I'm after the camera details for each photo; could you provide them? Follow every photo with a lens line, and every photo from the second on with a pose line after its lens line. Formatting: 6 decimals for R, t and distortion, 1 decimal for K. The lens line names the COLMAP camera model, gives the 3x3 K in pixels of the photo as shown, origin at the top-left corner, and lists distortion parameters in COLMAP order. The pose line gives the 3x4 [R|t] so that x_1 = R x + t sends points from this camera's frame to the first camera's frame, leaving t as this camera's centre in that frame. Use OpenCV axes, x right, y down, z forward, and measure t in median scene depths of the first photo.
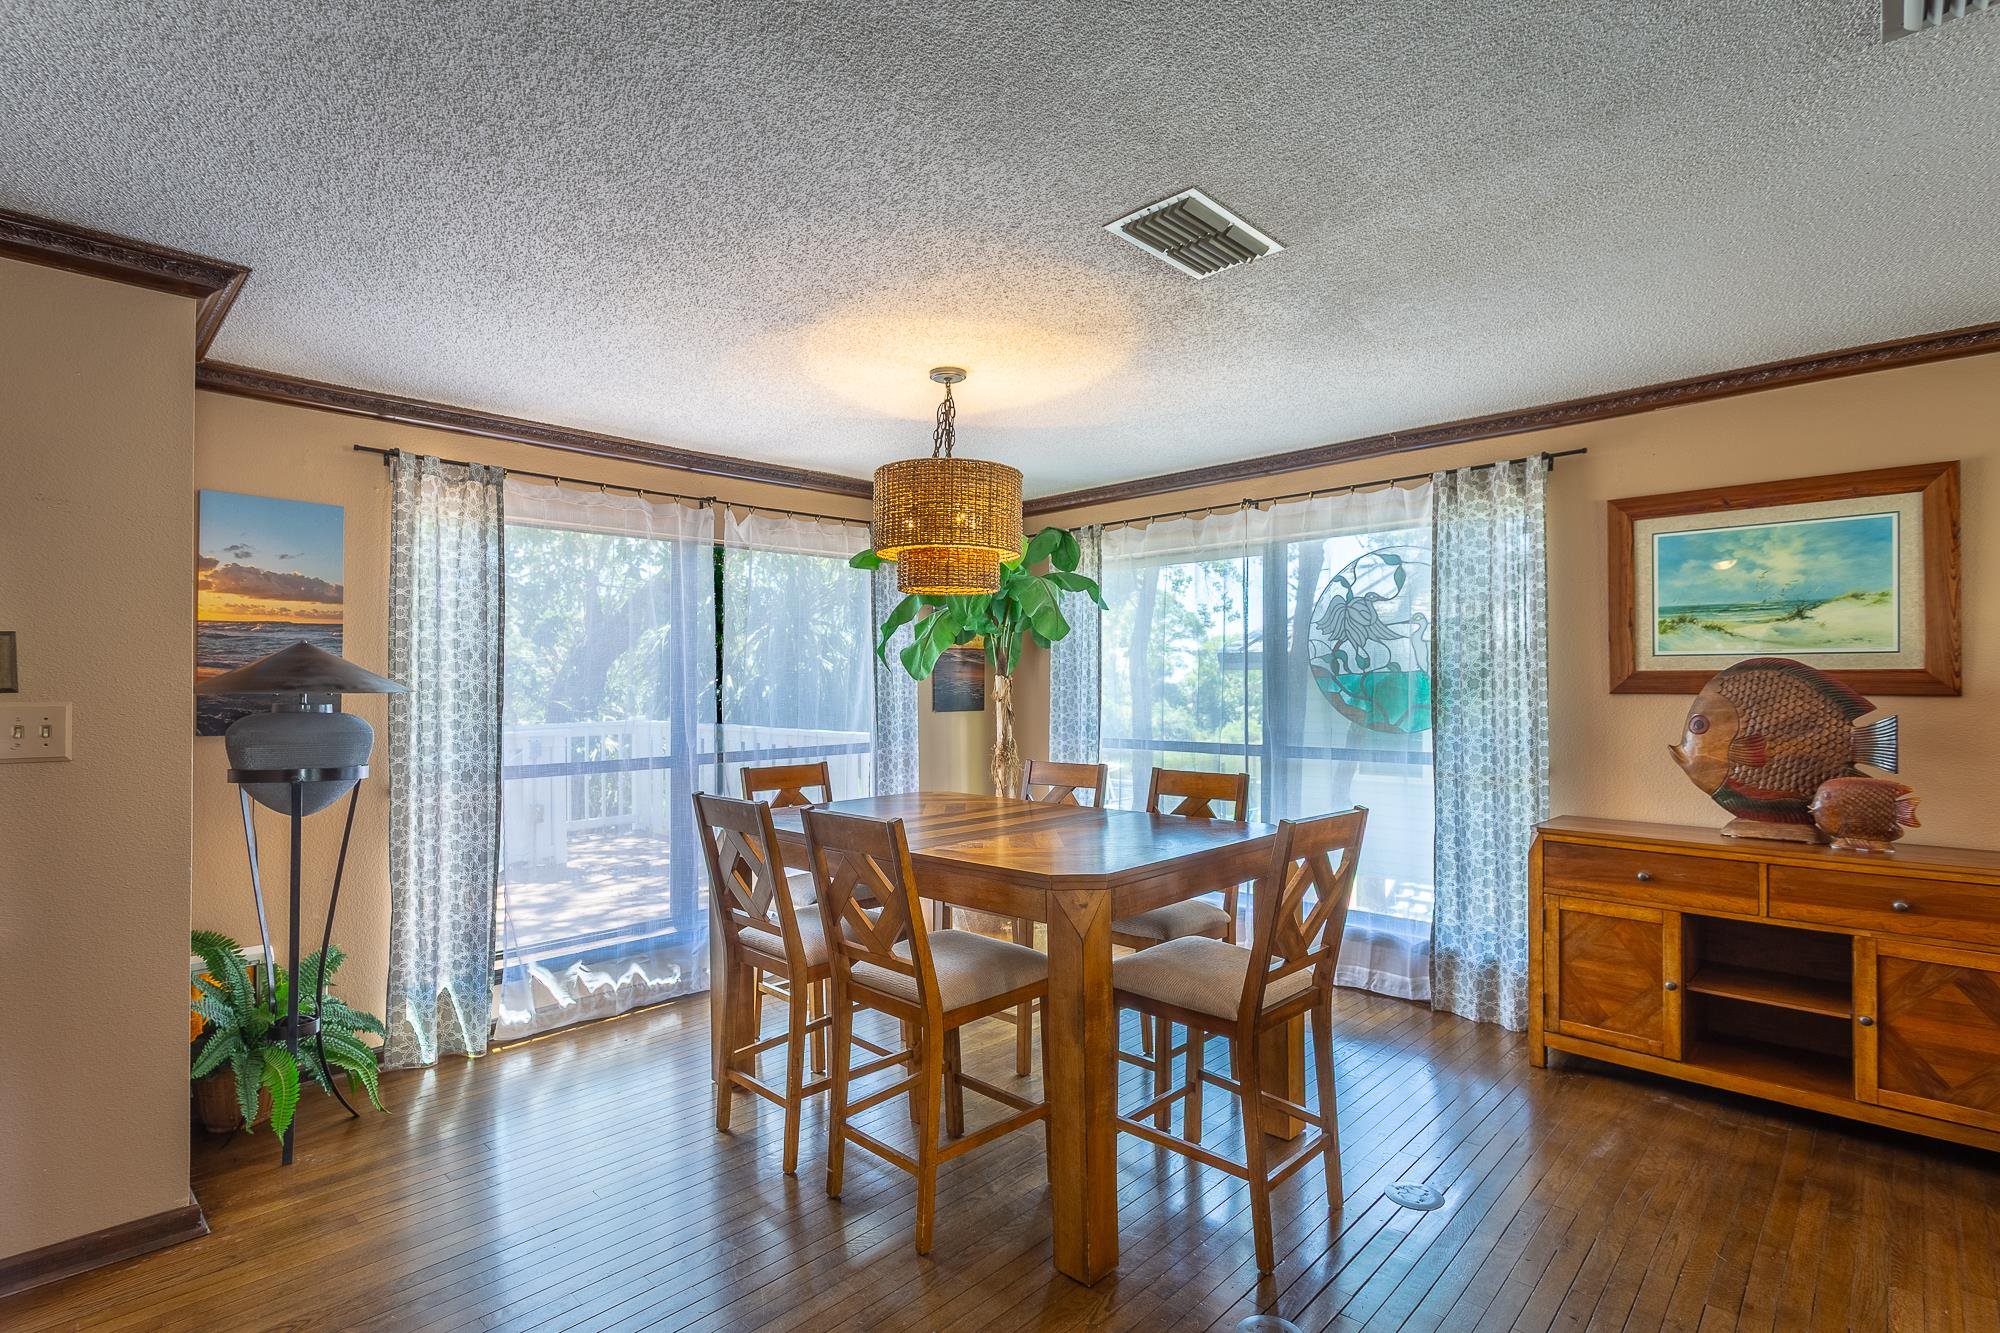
lens RADIAL K [[967.8, 0, 988.7], [0, 967.8, 672.3], [0, 0, 1]] dist [-0.001192, 0.002811]
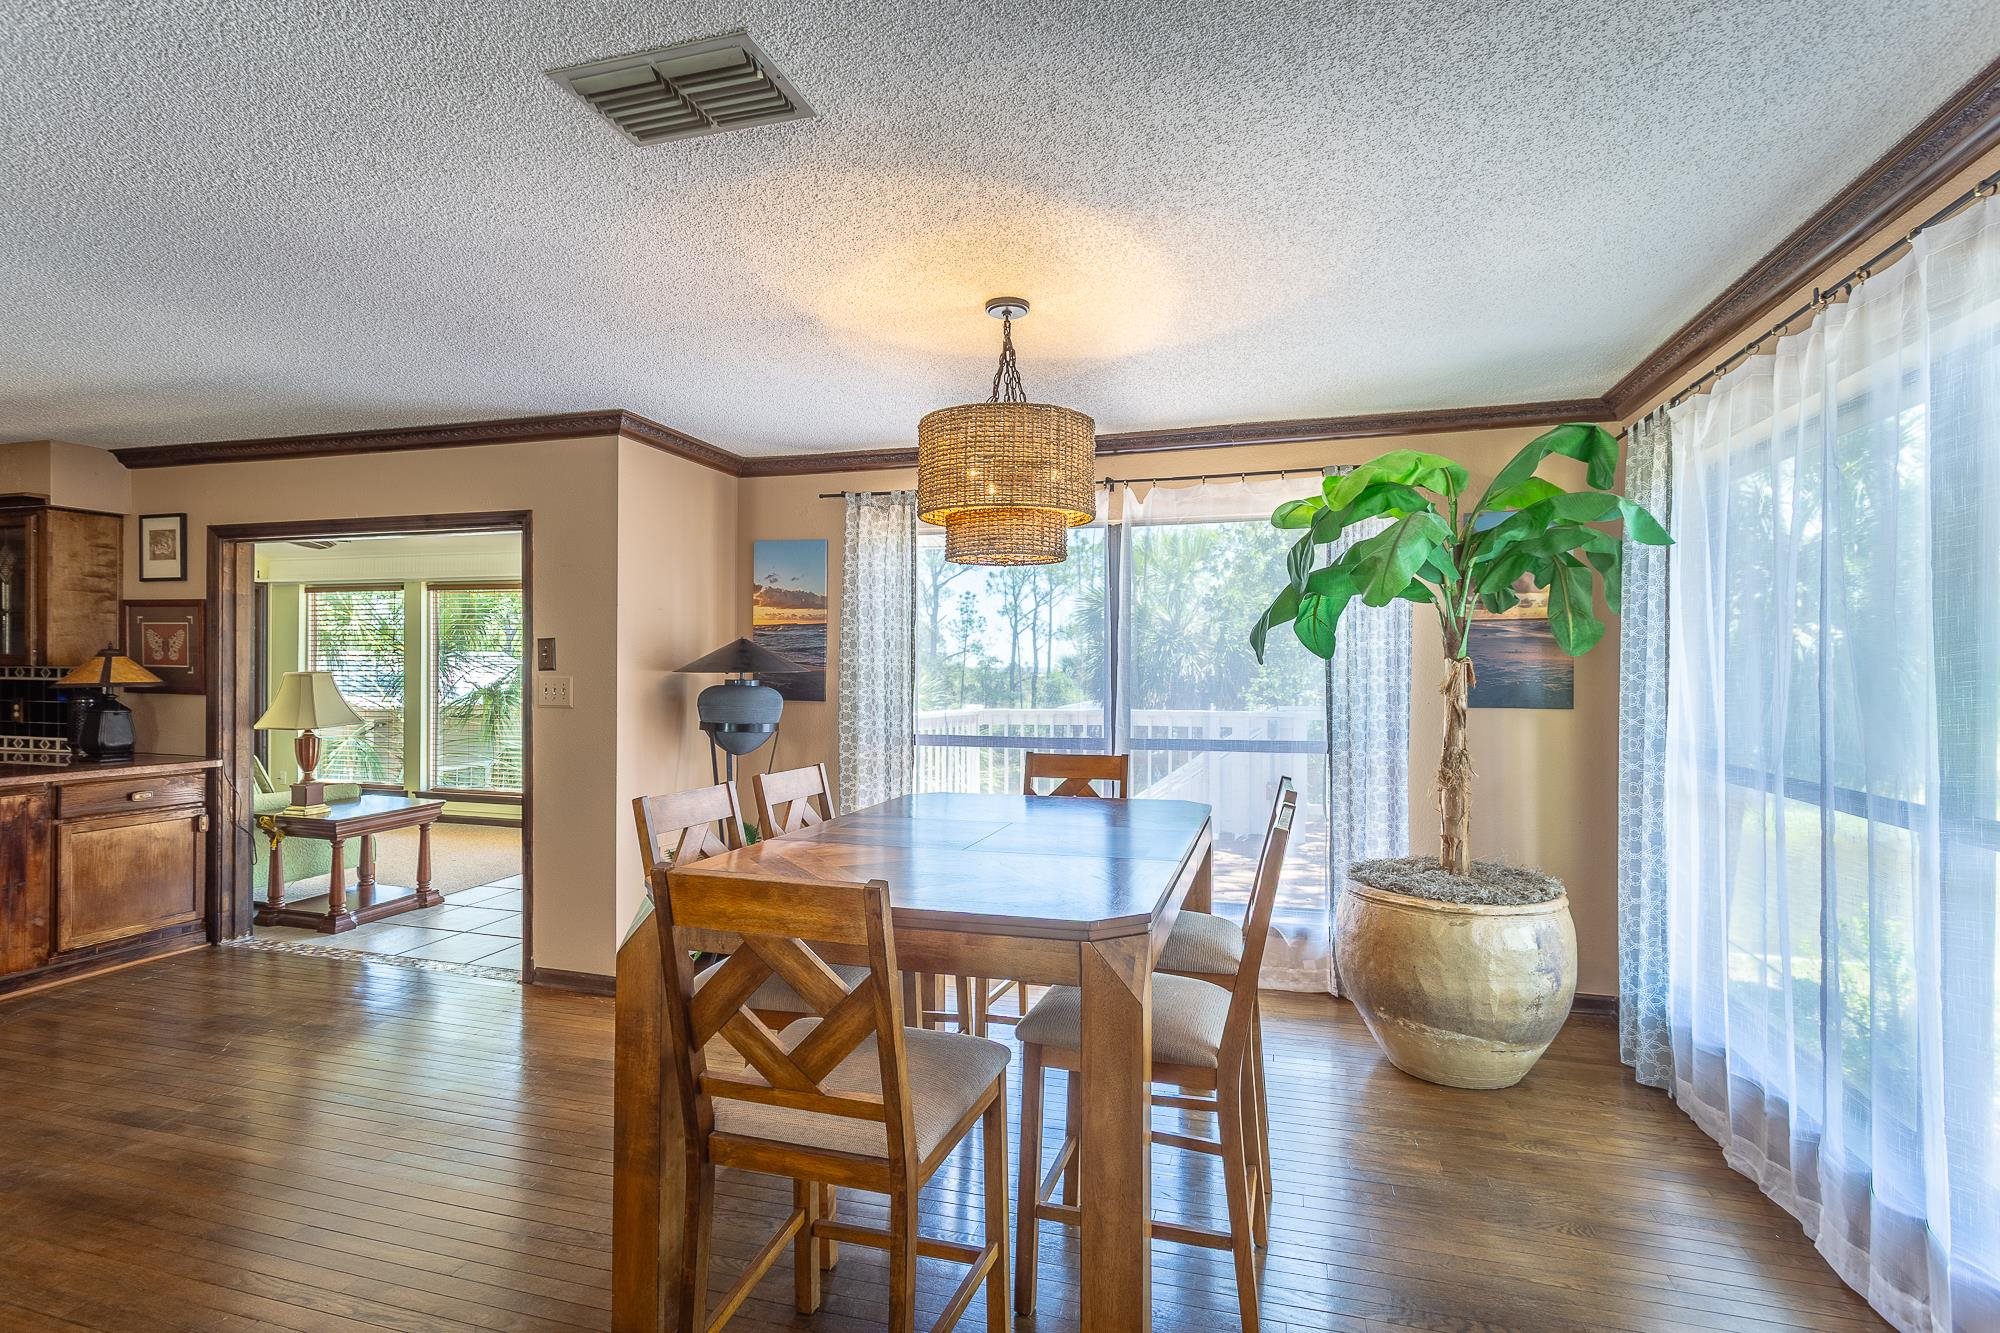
lens RADIAL K [[967.8, 0, 1007.9], [0, 967.8, 663.0], [0, 0, 1]] dist [-0.001192, 0.002811]
pose [[0.457541, 0.003627, -0.889181, 0.701004], [0.006464, 0.999952, 0.007405, -0.001319], [0.889165, -0.009136, 0.457495, 0.599152]]
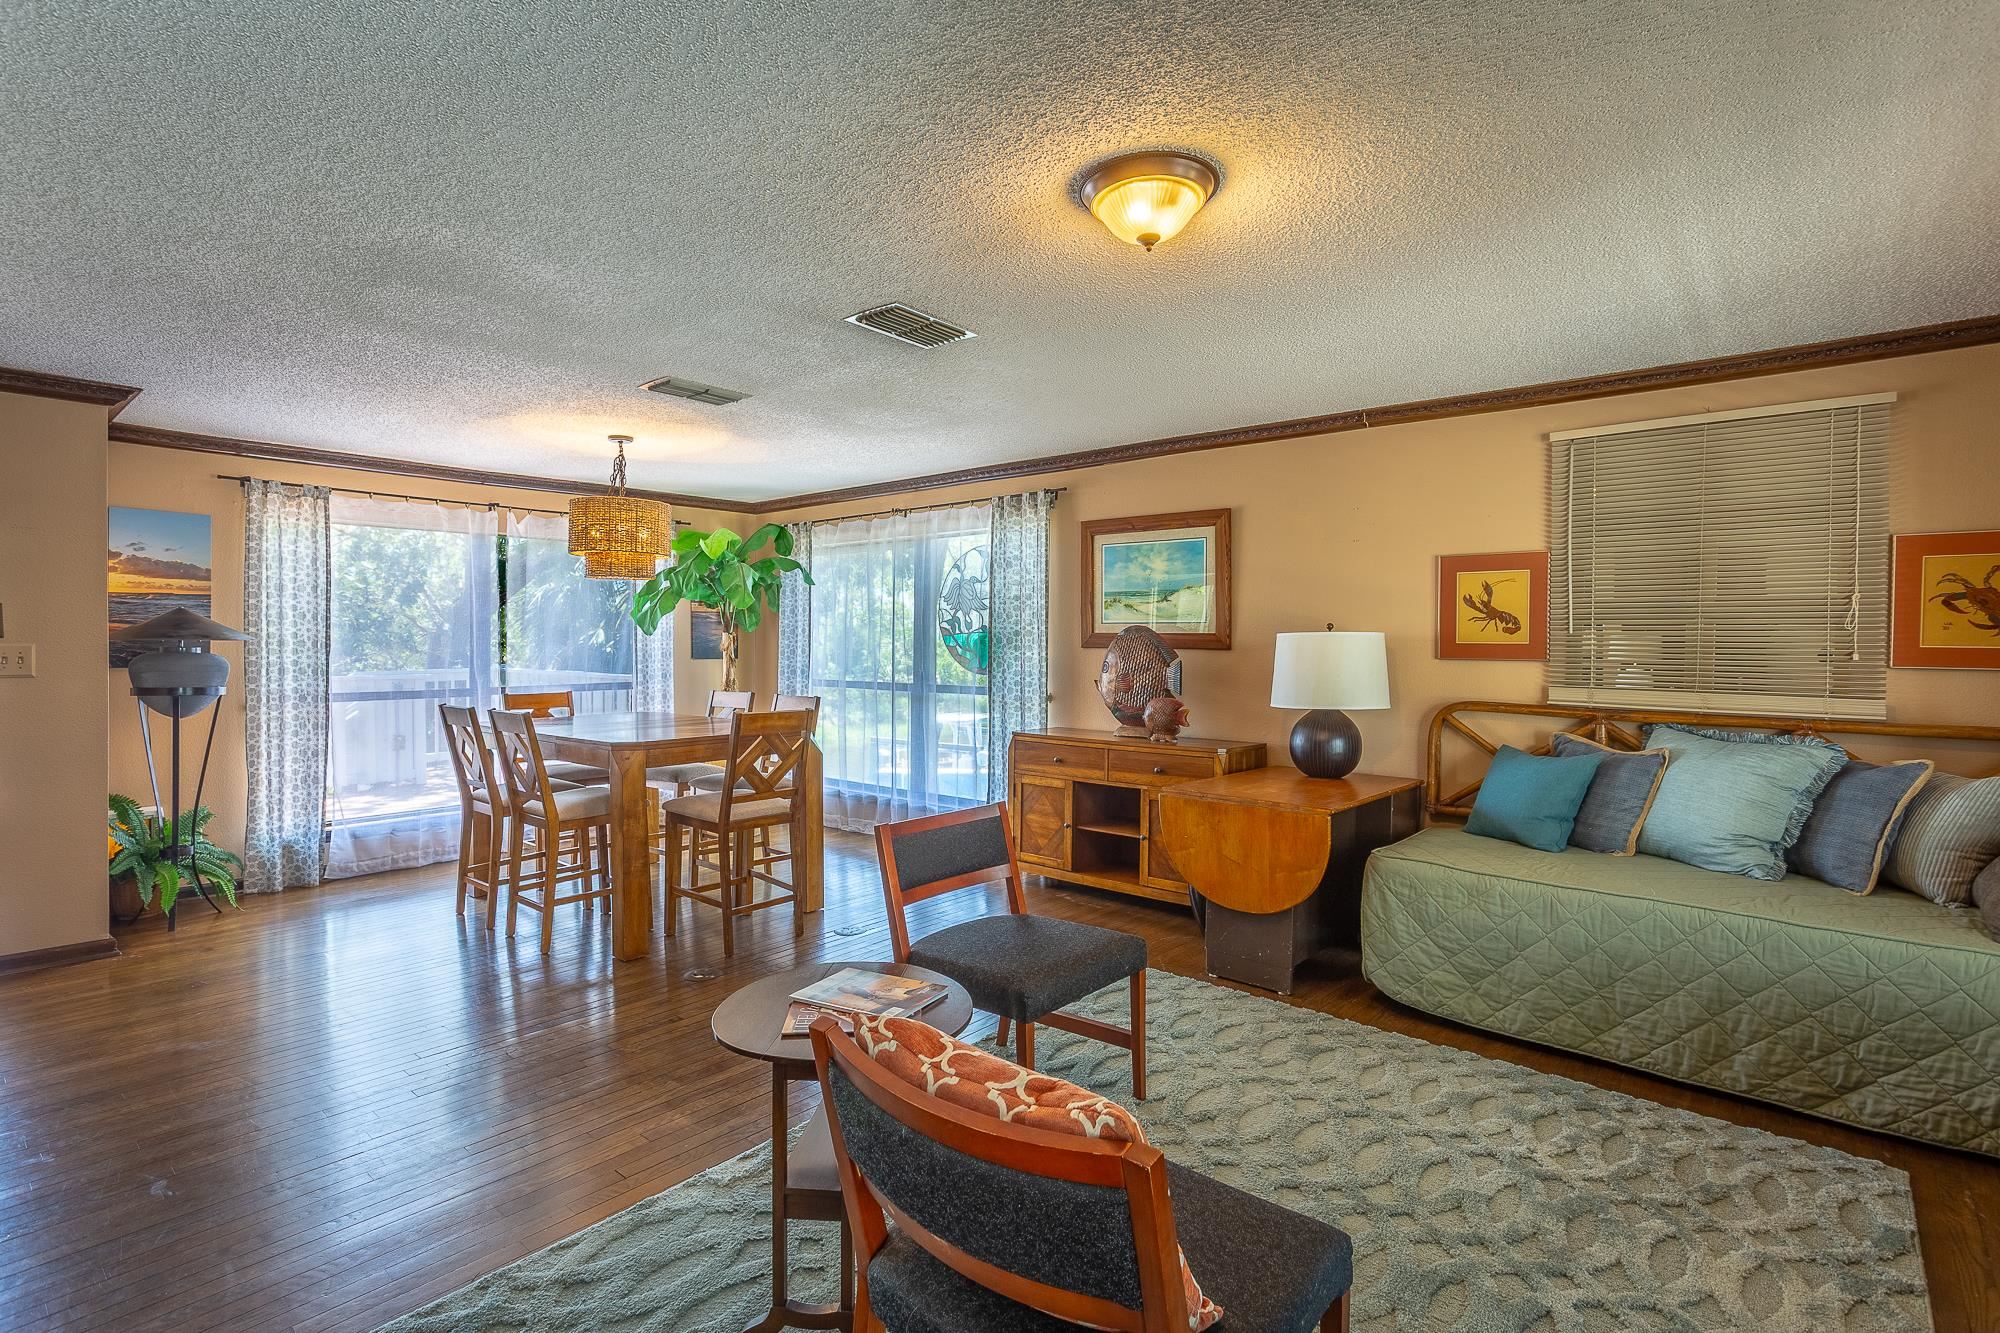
lens RADIAL K [[967.8, 0, 1004.3], [0, 967.8, 649.5], [0, 0, 1]] dist [-0.001192, 0.002811]
pose [[0.997708, 0.007030, 0.067306, 0.457410], [-0.008388, 0.999767, 0.019908, -0.004835], [-0.067150, -0.020427, 0.997534, -0.579100]]
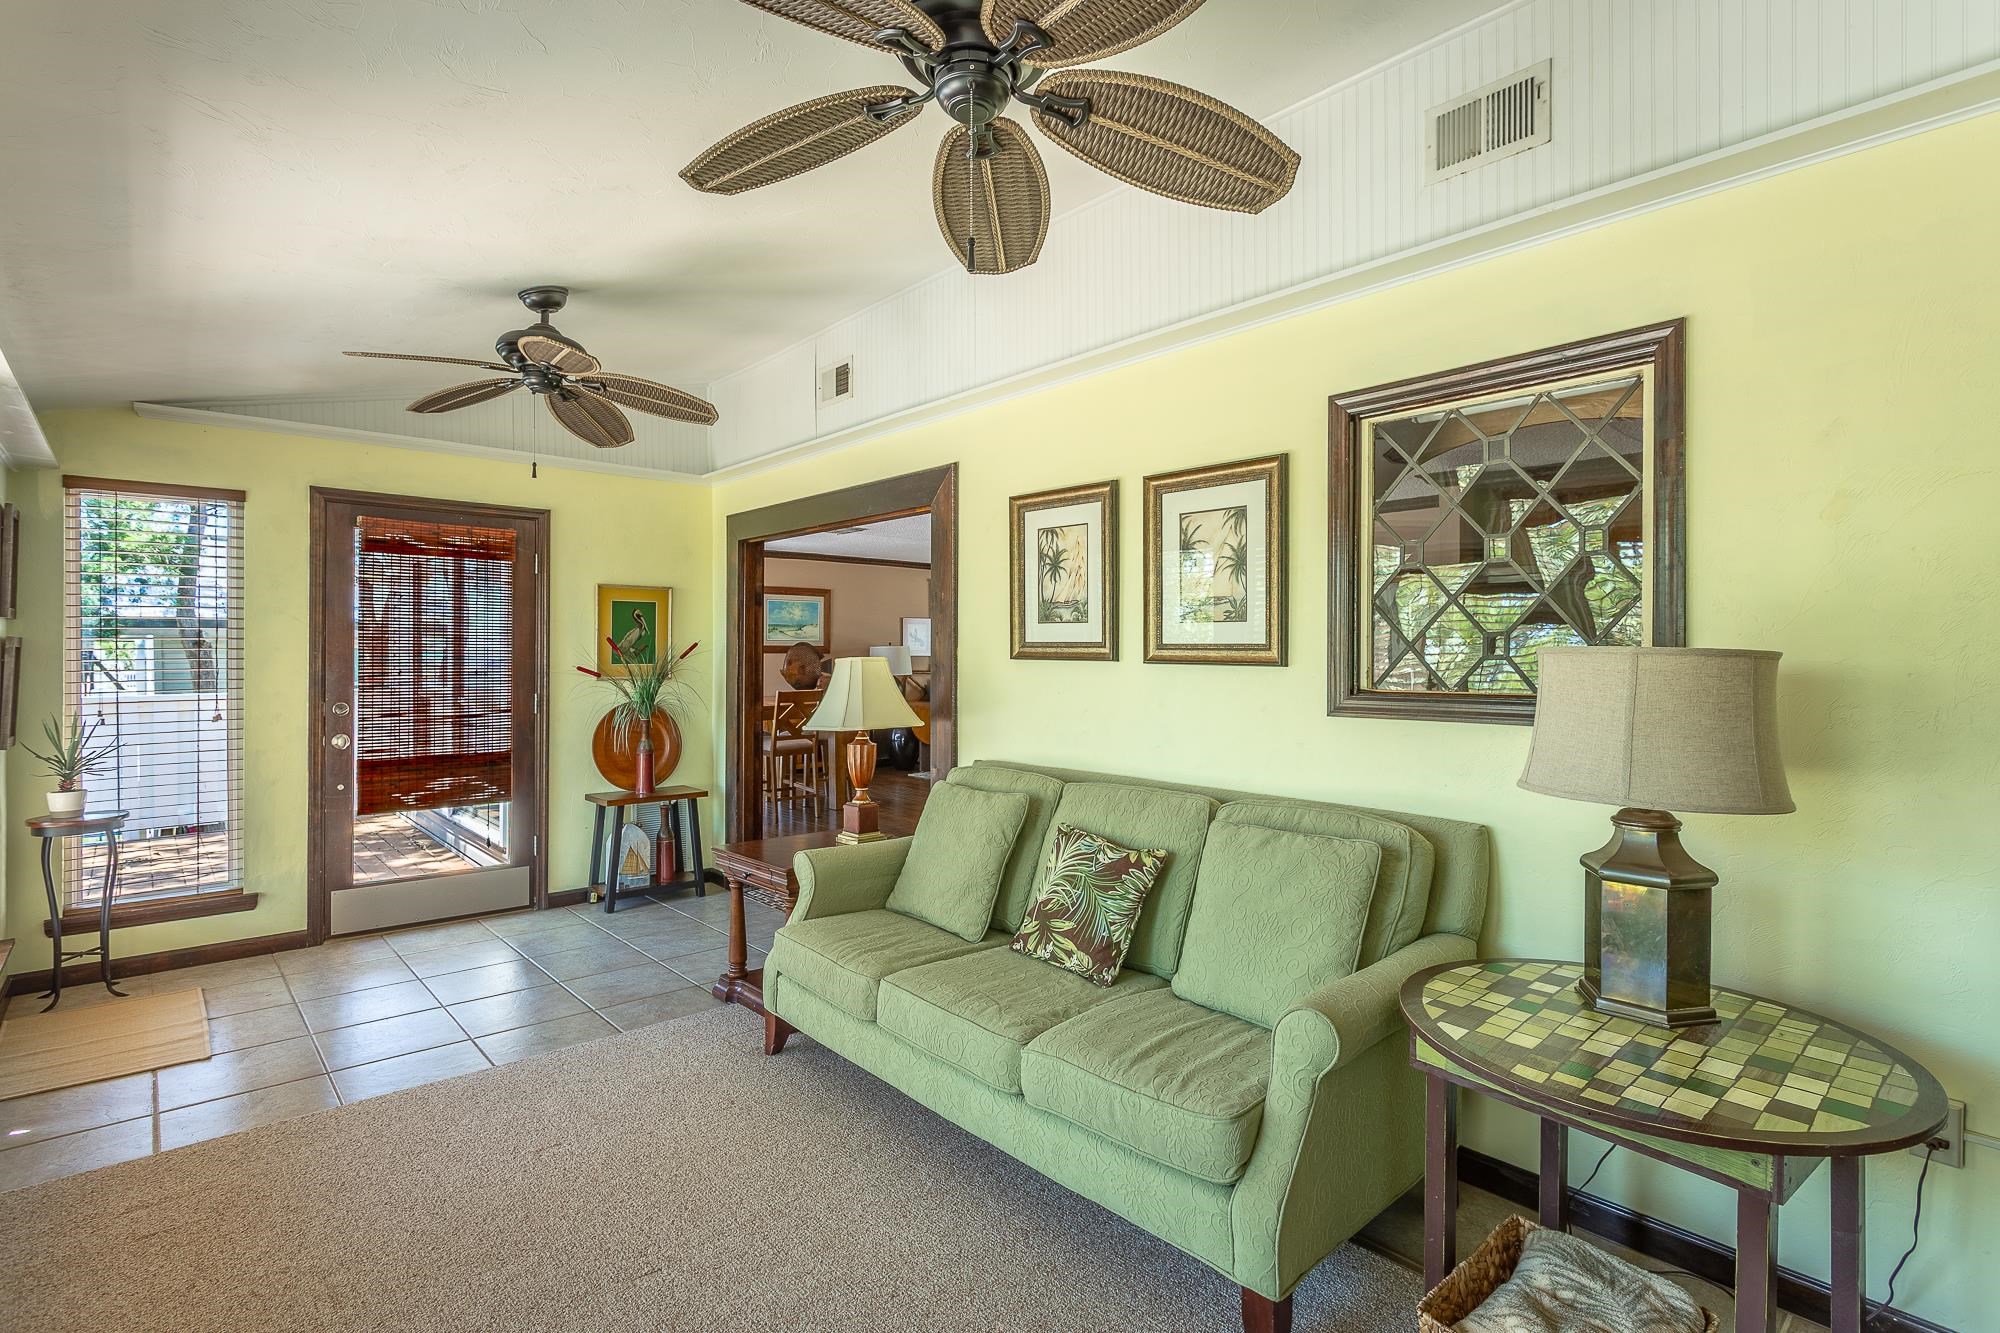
lens RADIAL K [[967.8, 0, 997.0], [0, 967.8, 650.5], [0, 0, 1]] dist [-0.001192, 0.002811]
pose [[0.073353, -0.004203, 0.997297, -2.398120], [-0.021670, 0.999748, 0.005807, -0.019078], [-0.997071, -0.022038, 0.073243, 0.079433]]
